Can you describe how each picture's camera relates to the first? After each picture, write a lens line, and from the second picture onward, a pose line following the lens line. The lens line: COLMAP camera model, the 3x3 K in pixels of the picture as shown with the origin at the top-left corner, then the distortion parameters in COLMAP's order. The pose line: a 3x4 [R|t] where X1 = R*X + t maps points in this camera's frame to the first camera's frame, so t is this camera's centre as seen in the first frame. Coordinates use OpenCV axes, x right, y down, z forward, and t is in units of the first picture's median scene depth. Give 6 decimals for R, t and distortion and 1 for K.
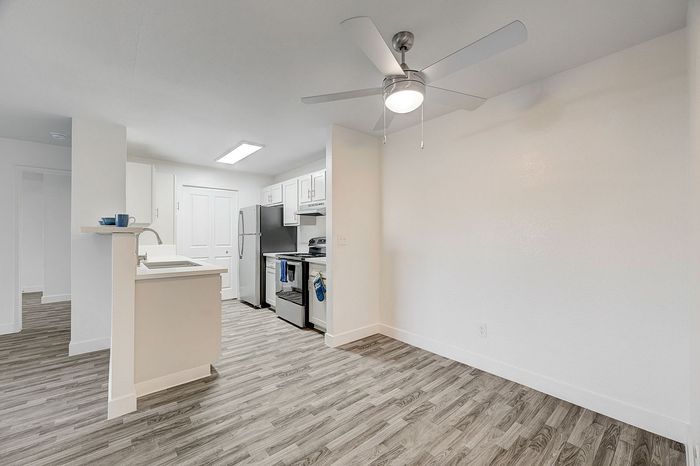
lens RADIAL K [[277.2, 0, 350.4], [0, 277.2, 232.9], [0, 0, 1]] dist [-0.000491, -0.000132]
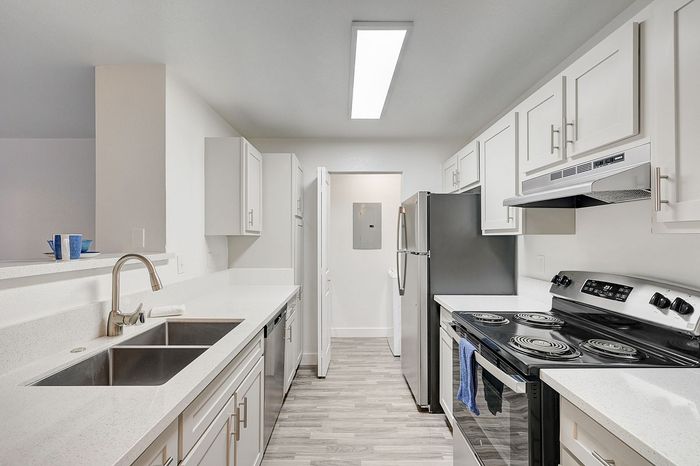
lens RADIAL K [[310.1, 0, 350.6], [0, 310.1, 233.2], [0, 0, 1]] dist [-0.001809, 0.000006]
pose [[0.765858, -0.005578, -0.642985, -0.091845], [0.002579, 0.999981, -0.005602, -0.027859], [0.643004, 0.002632, 0.765858, 0.528050]]
